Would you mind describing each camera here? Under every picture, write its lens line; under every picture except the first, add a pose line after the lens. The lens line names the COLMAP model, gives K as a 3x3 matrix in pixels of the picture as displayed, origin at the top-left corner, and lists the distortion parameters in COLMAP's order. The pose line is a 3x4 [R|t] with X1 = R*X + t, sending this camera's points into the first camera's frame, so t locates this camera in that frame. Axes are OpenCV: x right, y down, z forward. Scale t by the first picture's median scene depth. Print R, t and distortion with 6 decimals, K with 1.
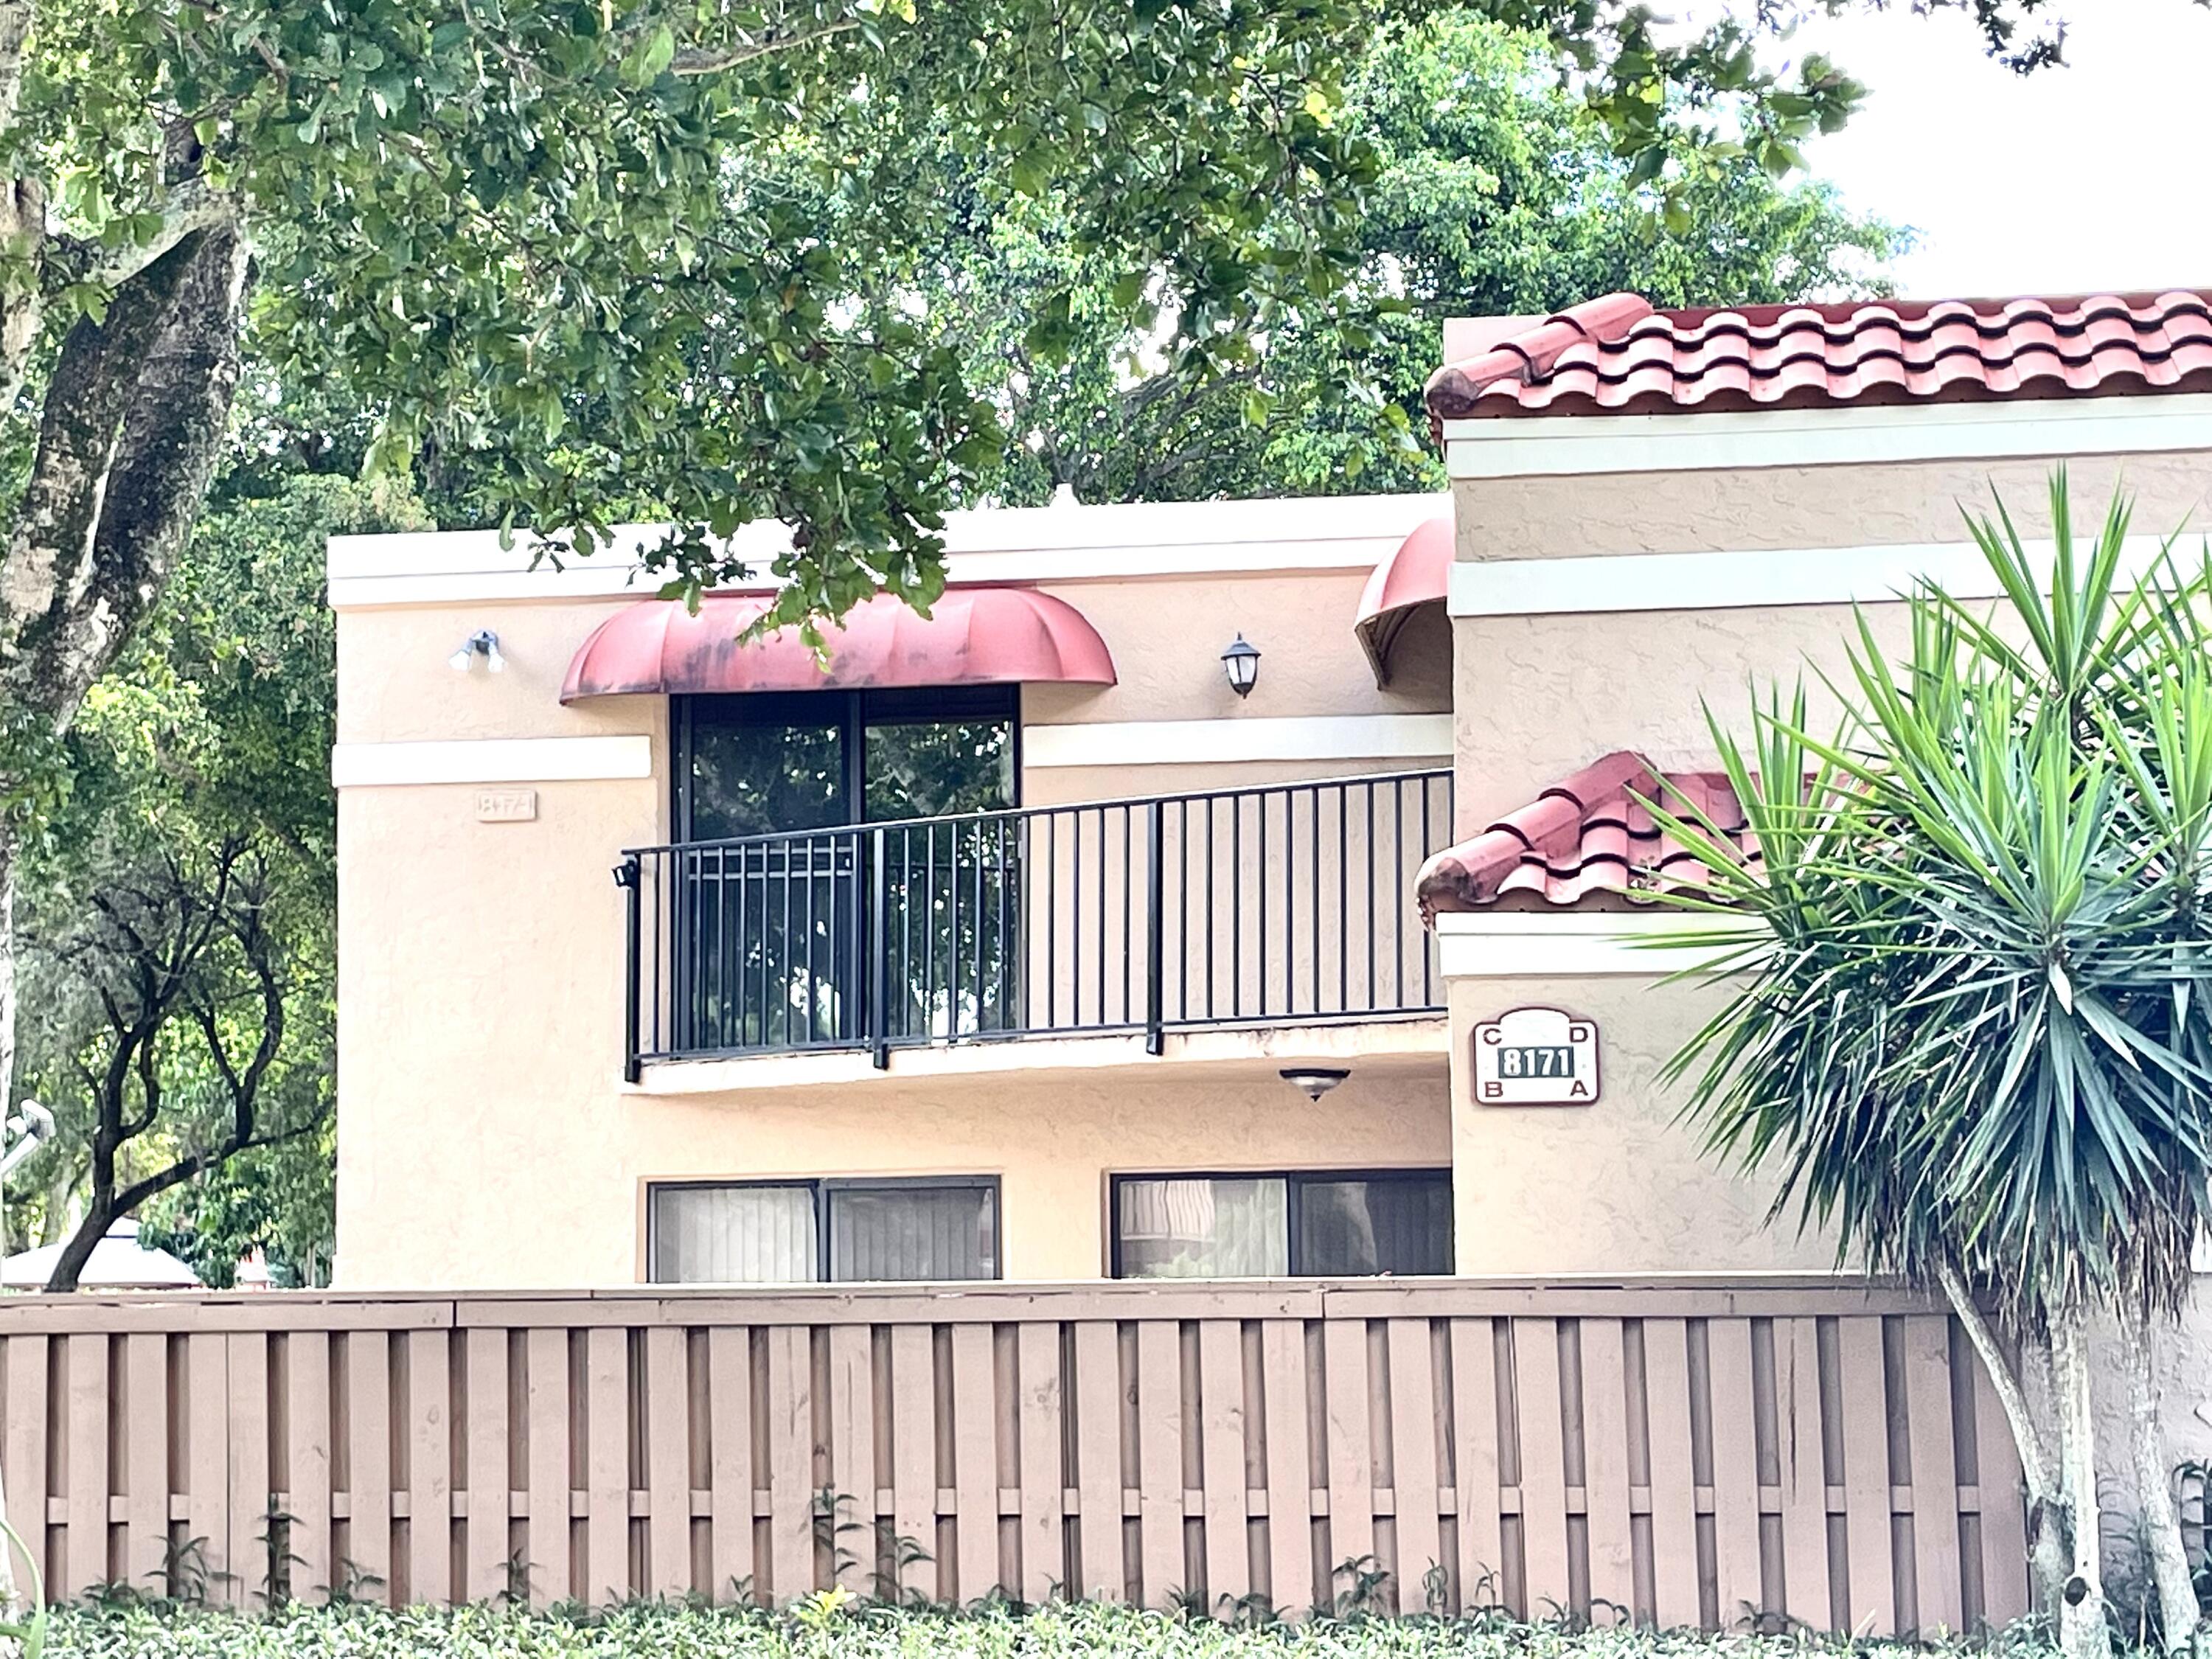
lens RADIAL K [[4398.2, 0, 1106.0], [0, 4398.2, 829.5], [0, 0, 1]] dist [0.012865, 0.189534]
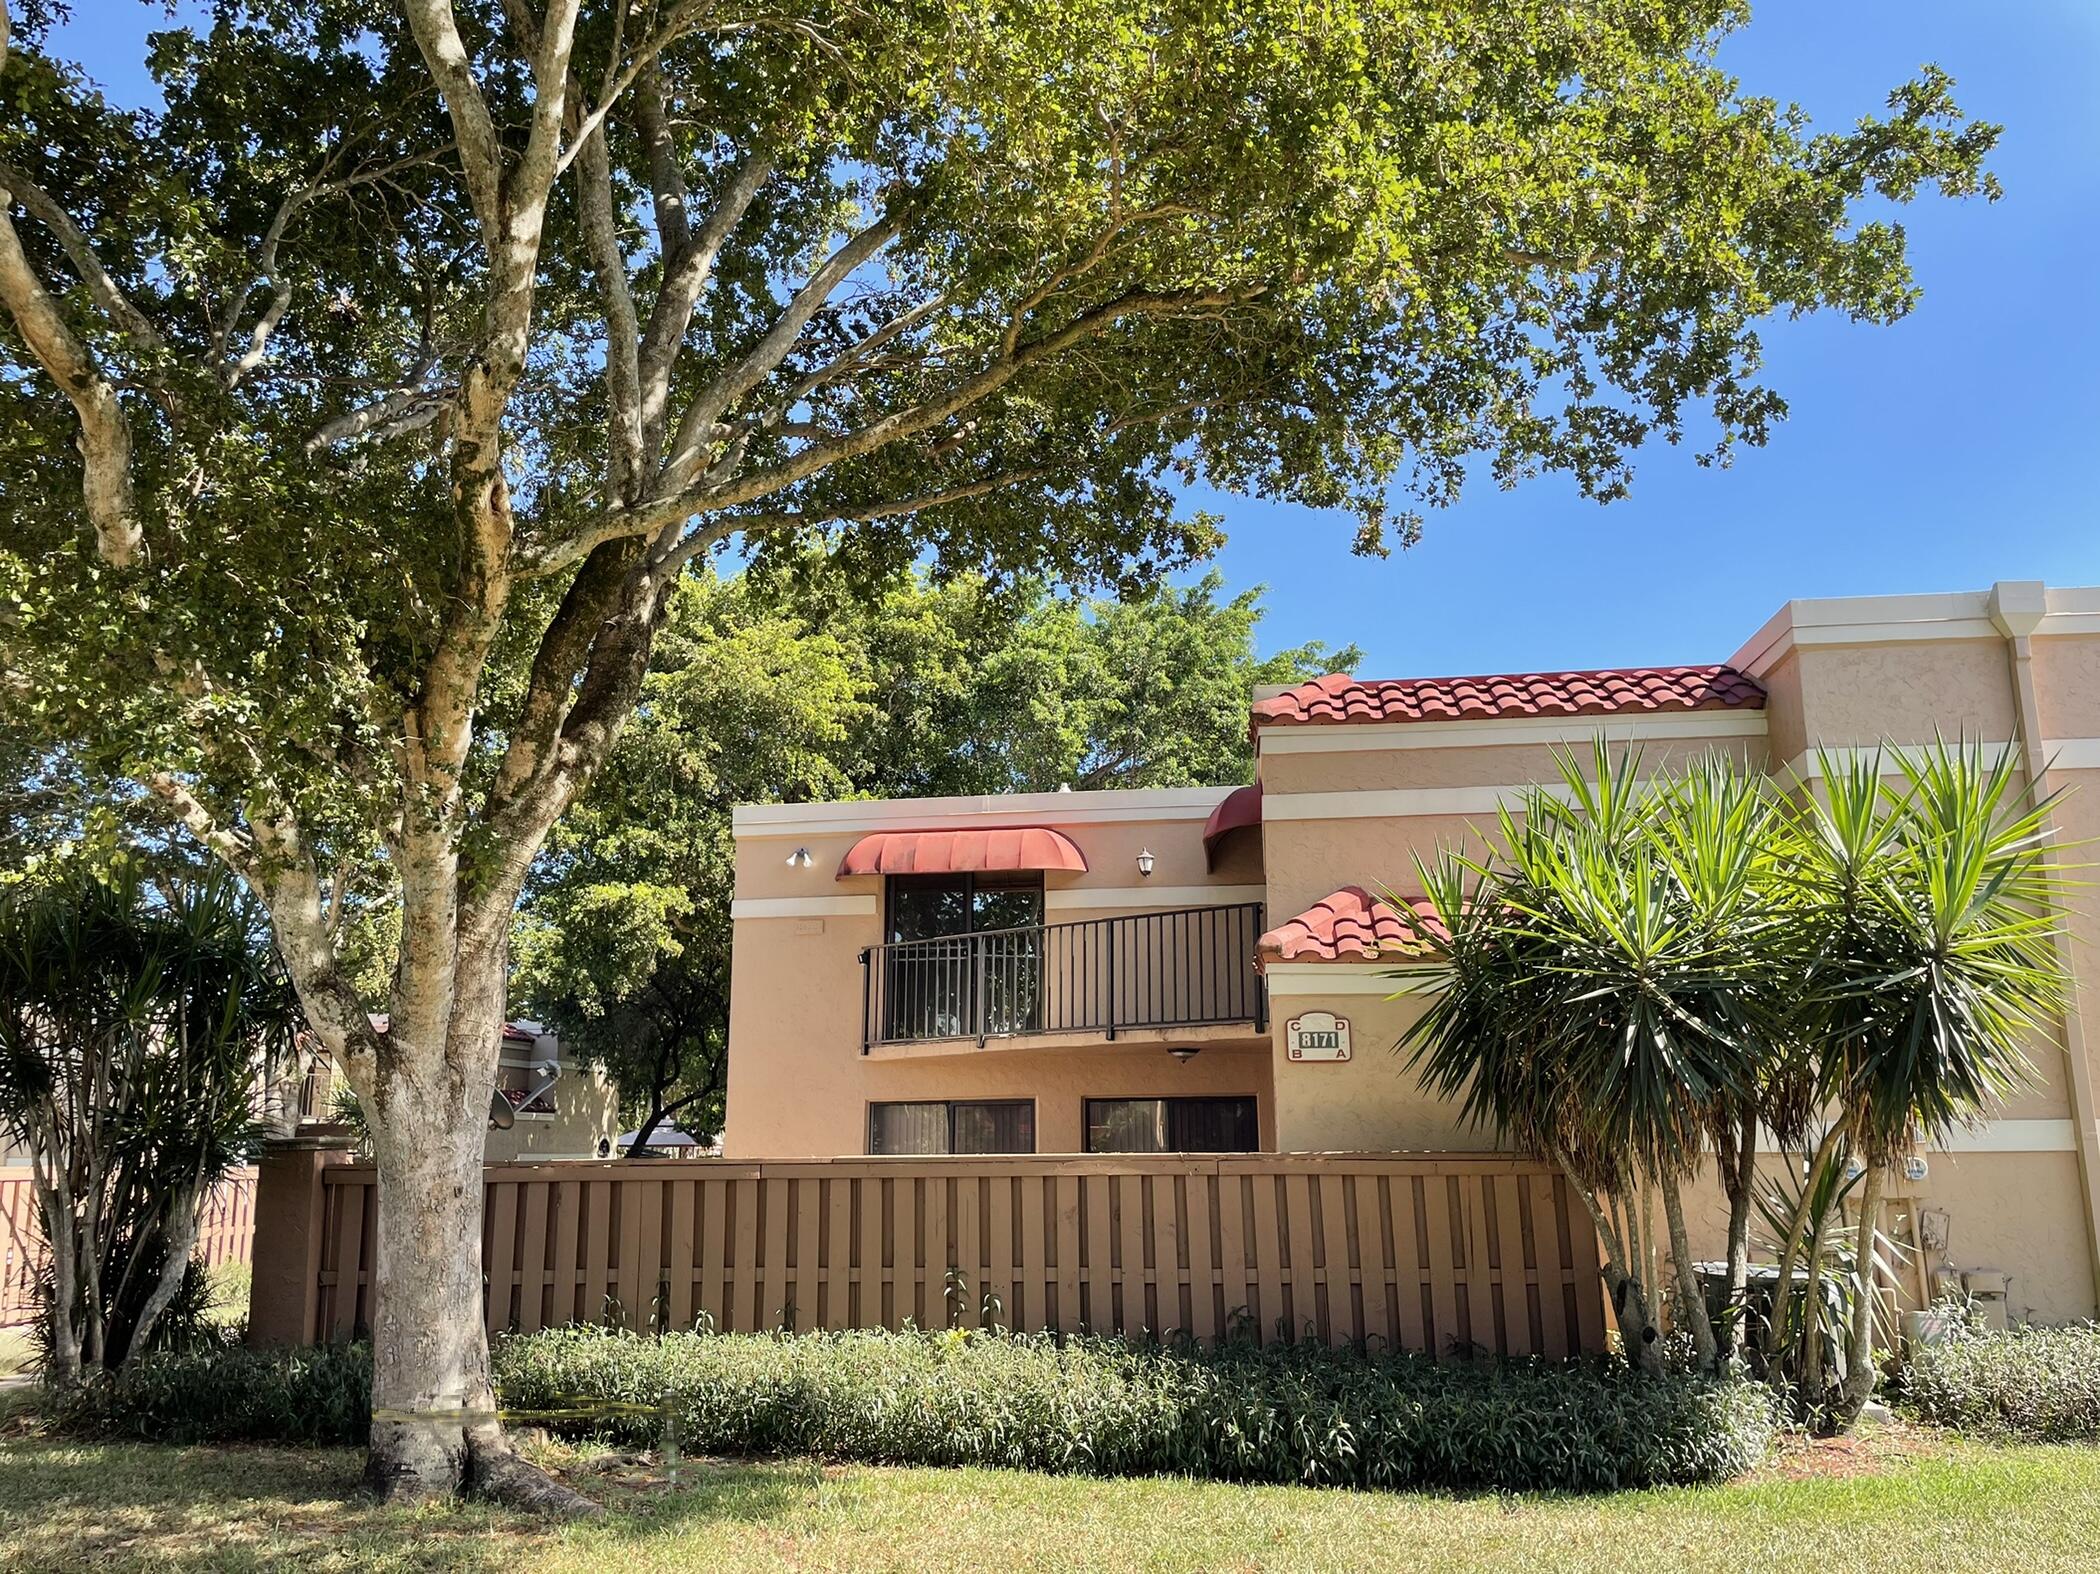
lens RADIAL K [[1514.8, 0, 1050.0], [0, 1514.8, 787.0], [0, 0, 1]] dist [0.063913, 0.000165]
pose [[0.999988, 0.003716, 0.003078, -0.022511], [-0.003303, 0.992158, -0.124946, 0.024057], [-0.003518, 0.124935, 0.992159, 0.288718]]
